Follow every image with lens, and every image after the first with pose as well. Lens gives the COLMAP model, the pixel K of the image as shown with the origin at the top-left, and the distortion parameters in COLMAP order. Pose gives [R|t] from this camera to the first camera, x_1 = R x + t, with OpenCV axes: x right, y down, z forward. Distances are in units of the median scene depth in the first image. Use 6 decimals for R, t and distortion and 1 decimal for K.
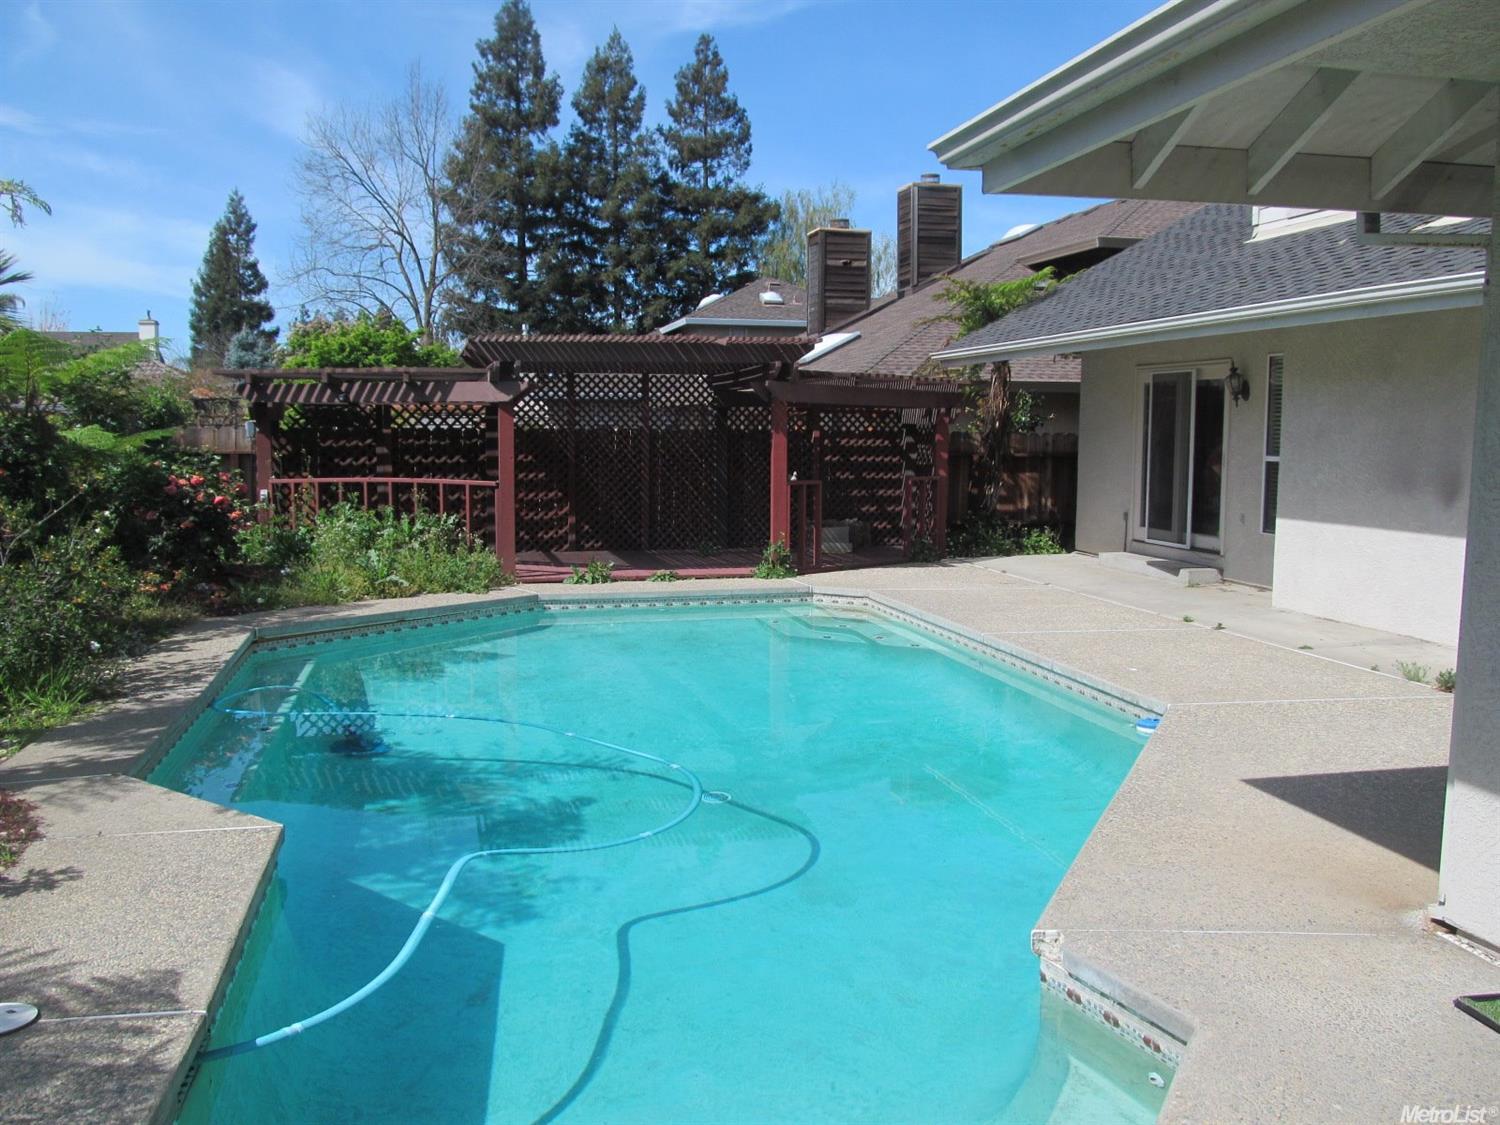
lens RADIAL K [[1246.9, 0, 746.3], [0, 1246.9, 561.8], [0, 0, 1]] dist [-0.066137, 0.034206]
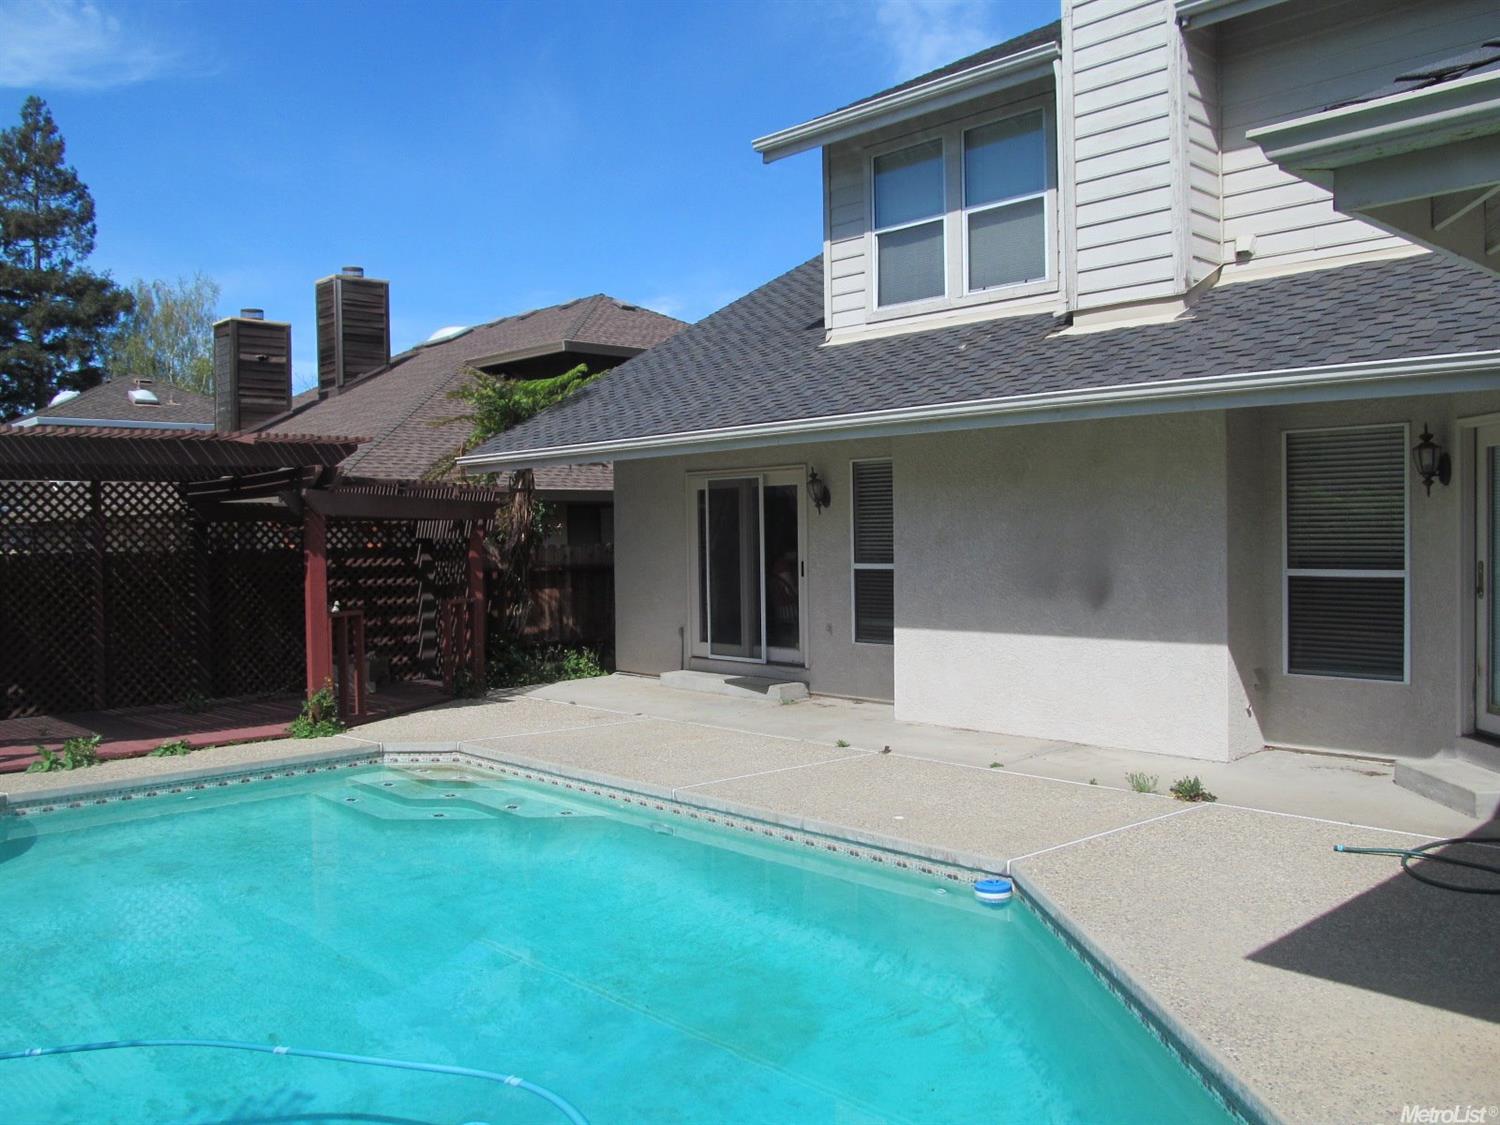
lens RADIAL K [[1246.9, 0, 748.8], [0, 1246.9, 557.1], [0, 0, 1]] dist [-0.066137, 0.034206]
pose [[0.869609, -0.027422, 0.492978, -0.108749], [0.071901, 0.994846, -0.071495, -0.021481], [-0.488477, 0.097619, 0.867099, 0.152041]]
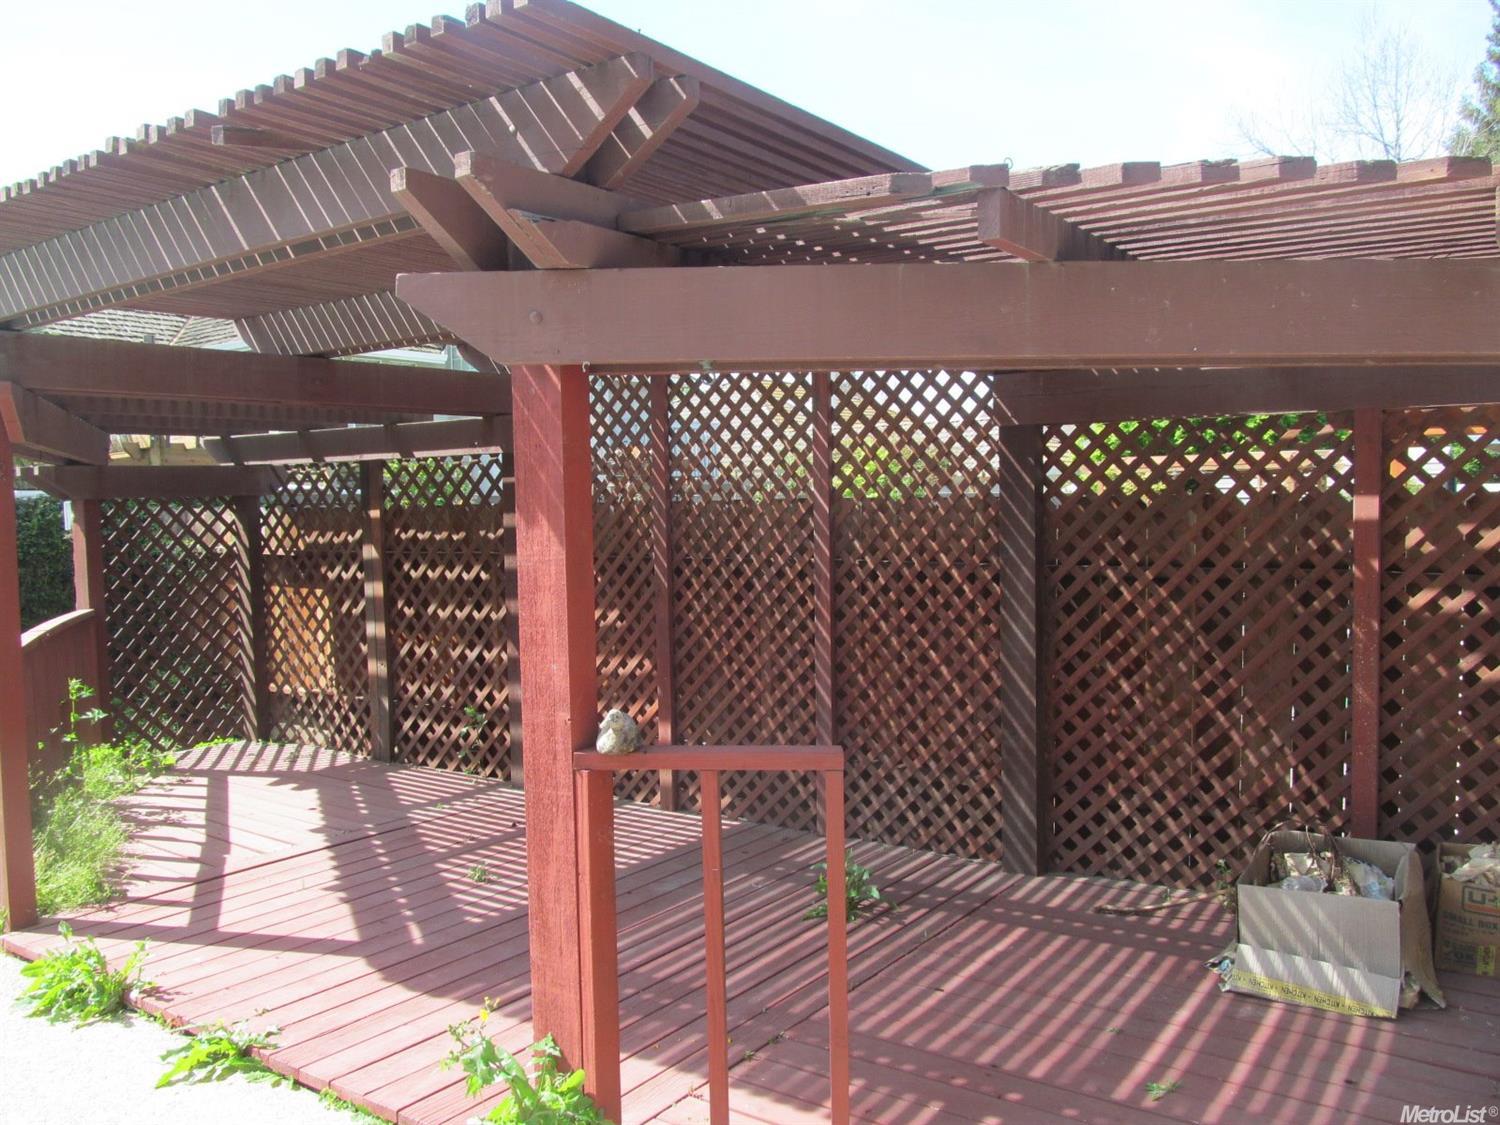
lens RADIAL K [[1246.9, 0, 747.2], [0, 1246.9, 567.6], [0, 0, 1]] dist [-0.066137, 0.034206]
pose [[0.653312, 0.024211, -0.756702, 0.181519], [-0.059774, 0.998018, -0.019675, -0.081991], [0.754726, 0.058085, 0.653464, 0.781192]]
